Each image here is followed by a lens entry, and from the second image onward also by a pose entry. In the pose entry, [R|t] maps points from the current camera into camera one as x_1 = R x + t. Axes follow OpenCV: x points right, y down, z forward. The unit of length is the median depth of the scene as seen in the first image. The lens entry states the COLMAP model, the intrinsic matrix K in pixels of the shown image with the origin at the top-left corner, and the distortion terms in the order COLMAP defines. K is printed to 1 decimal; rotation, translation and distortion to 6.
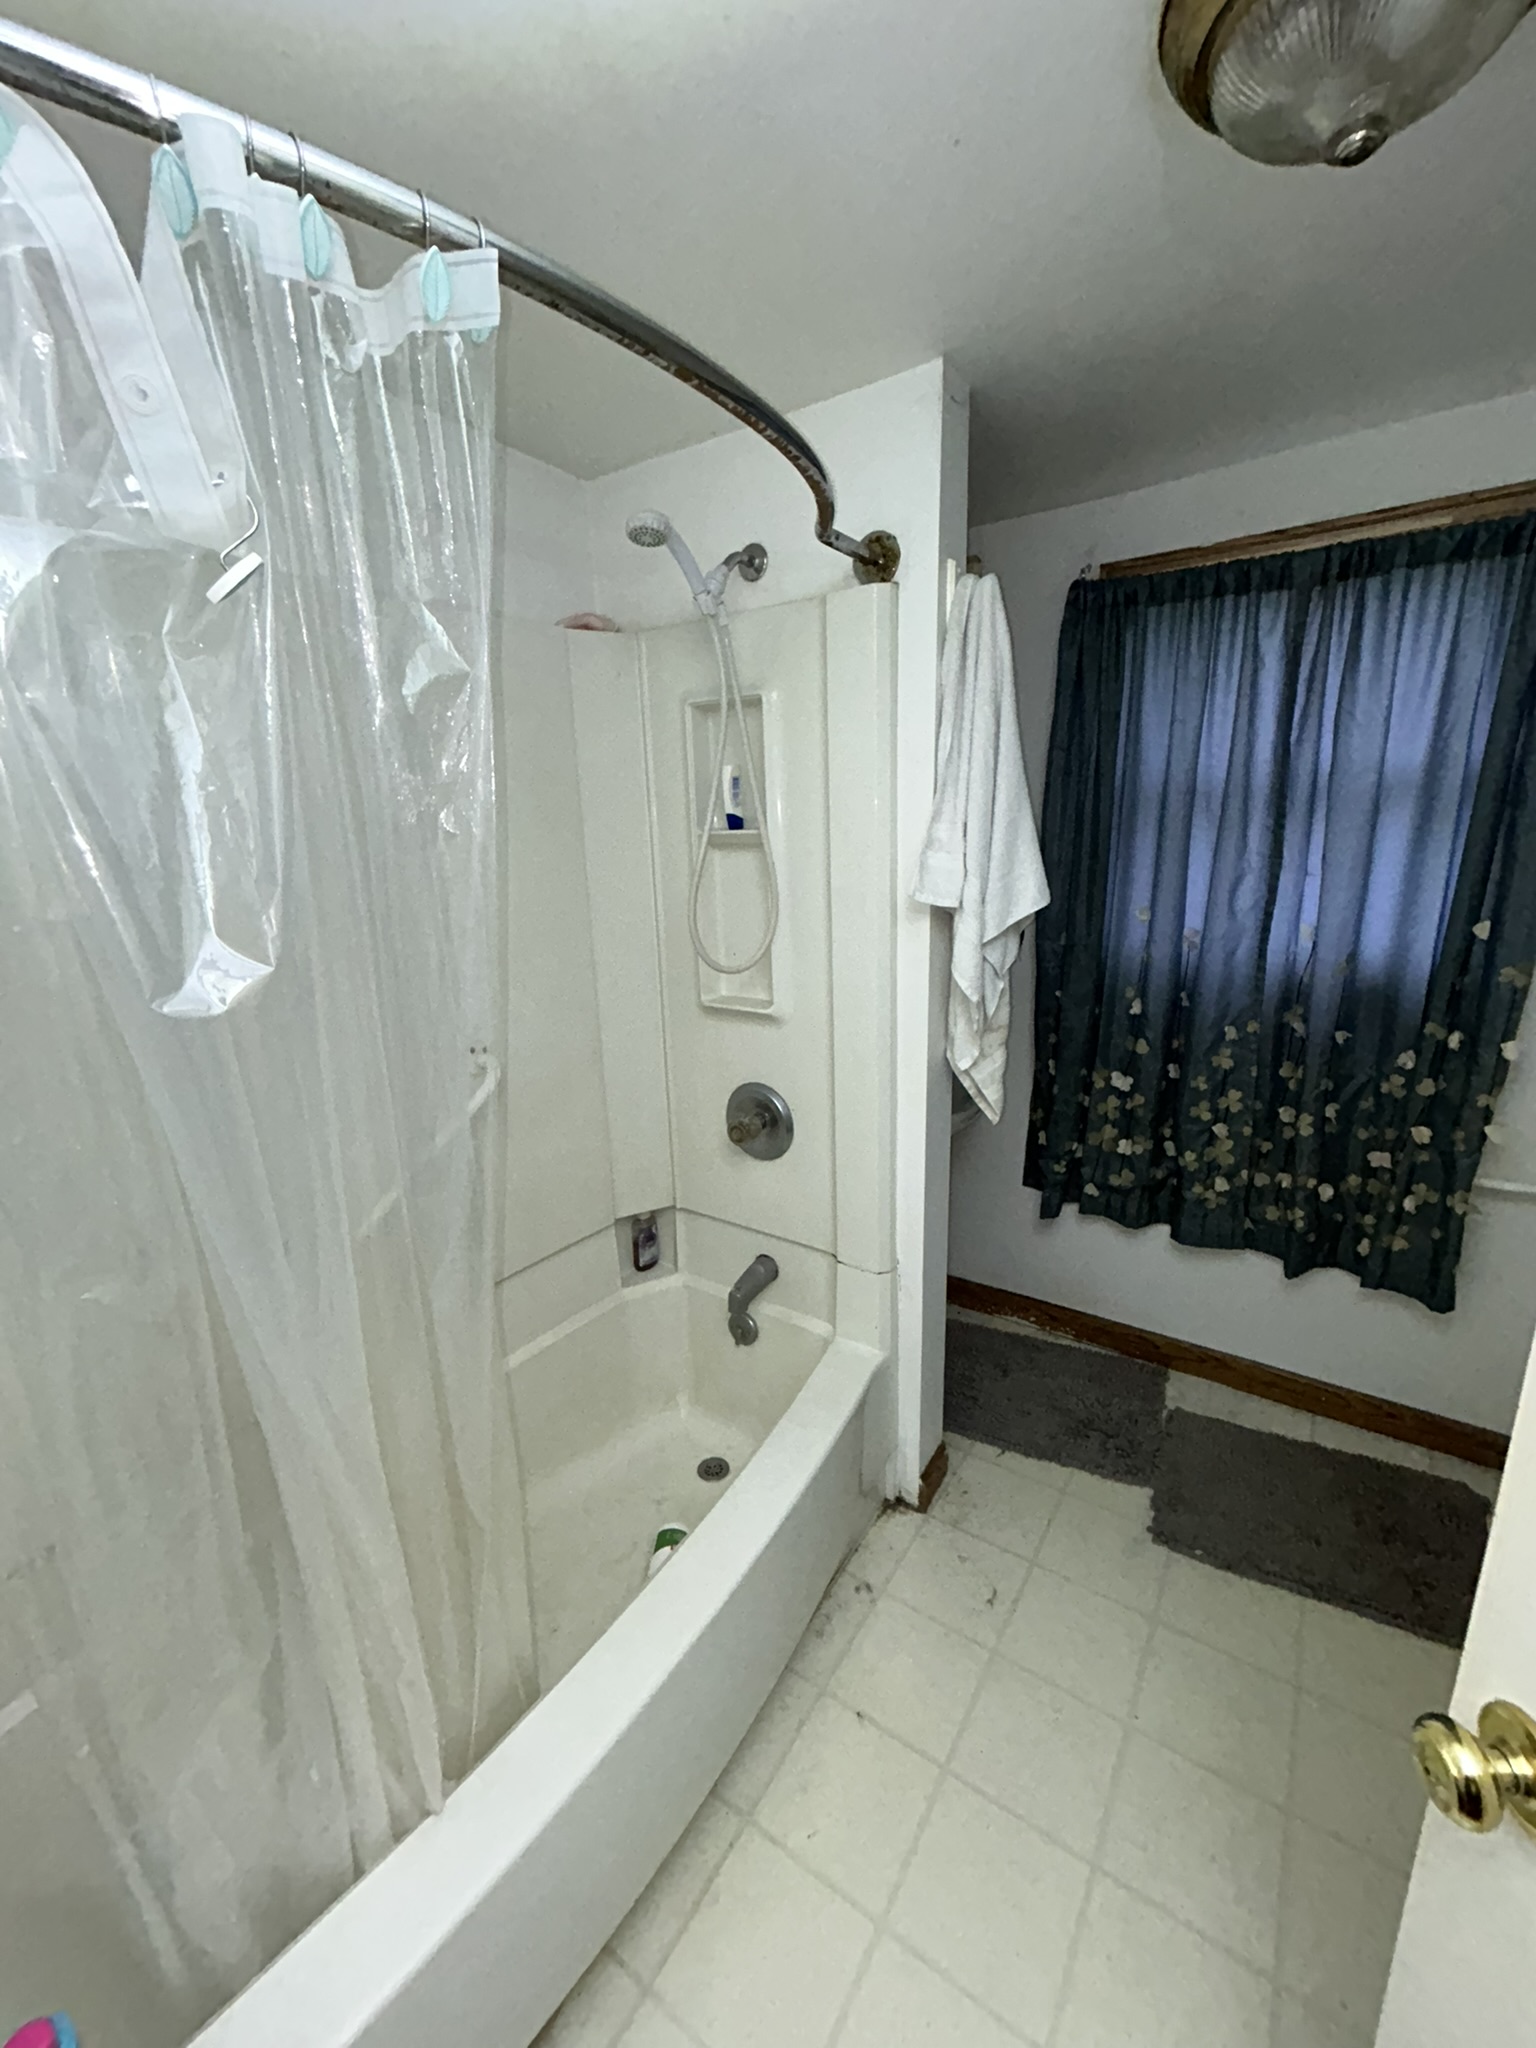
lens RADIAL K [[828.9, 0, 771.8], [0, 828.9, 1028.0], [0, 0, 1]] dist [-0.005433, 0.001064]
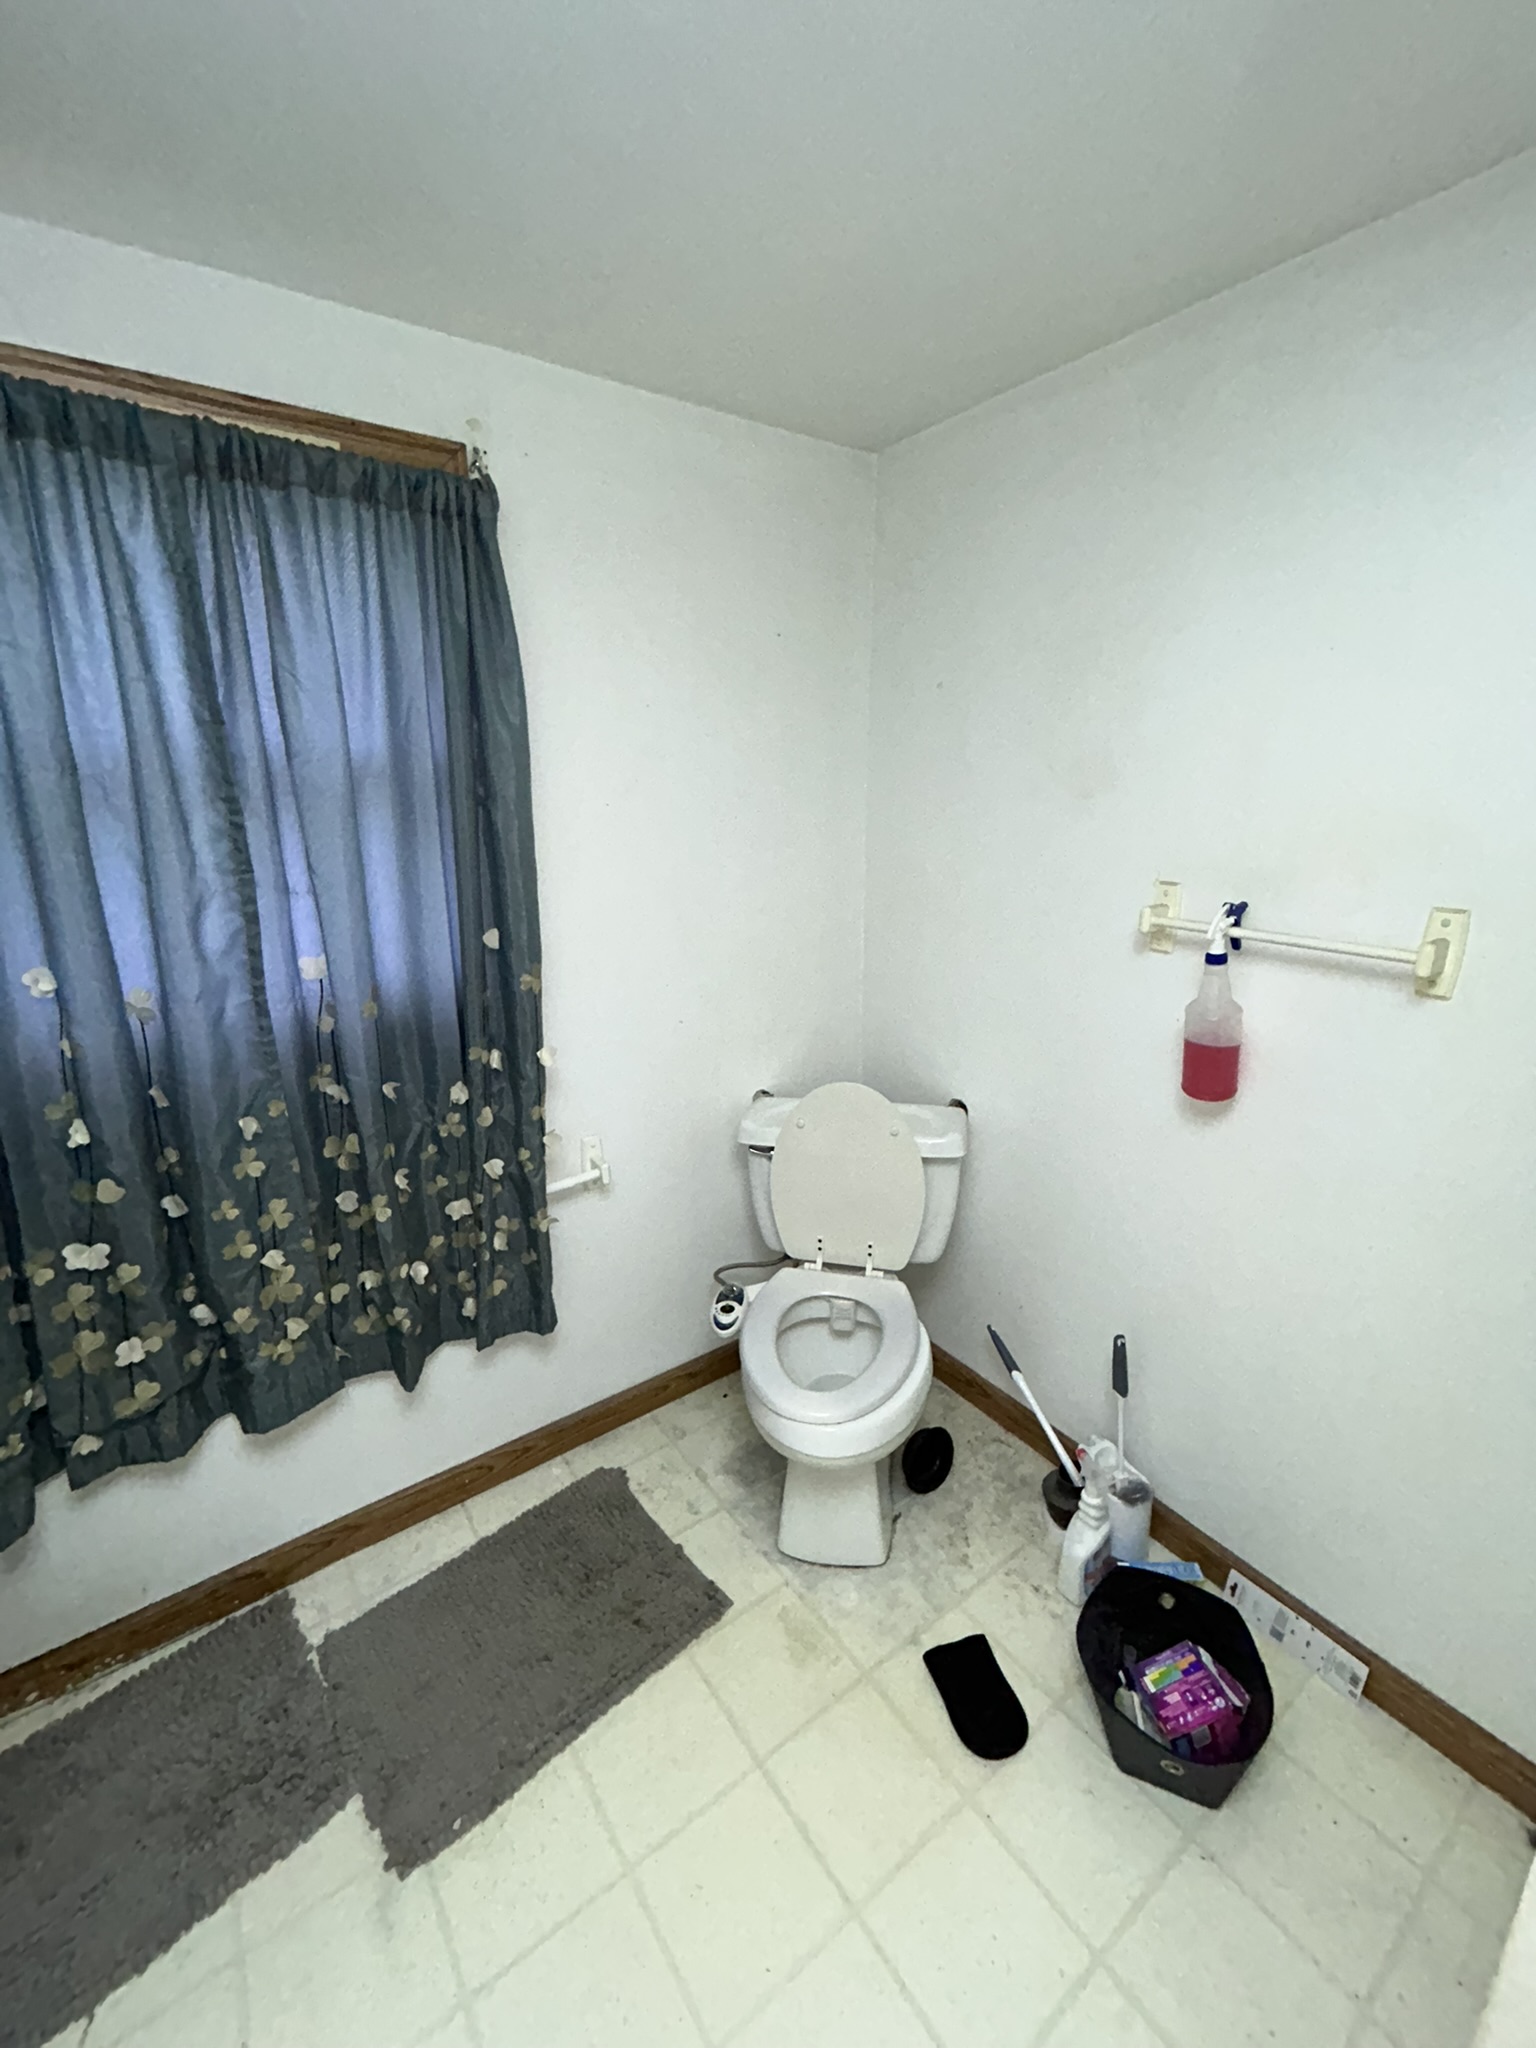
lens RADIAL K [[828.9, 0, 770.3], [0, 828.9, 1017.0], [0, 0, 1]] dist [-0.005433, 0.001064]
pose [[0.330993, -0.216897, 0.918368, 0.083679], [0.220645, 0.964036, 0.148159, -0.086507], [-0.917475, 0.153594, 0.366946, 0.329187]]
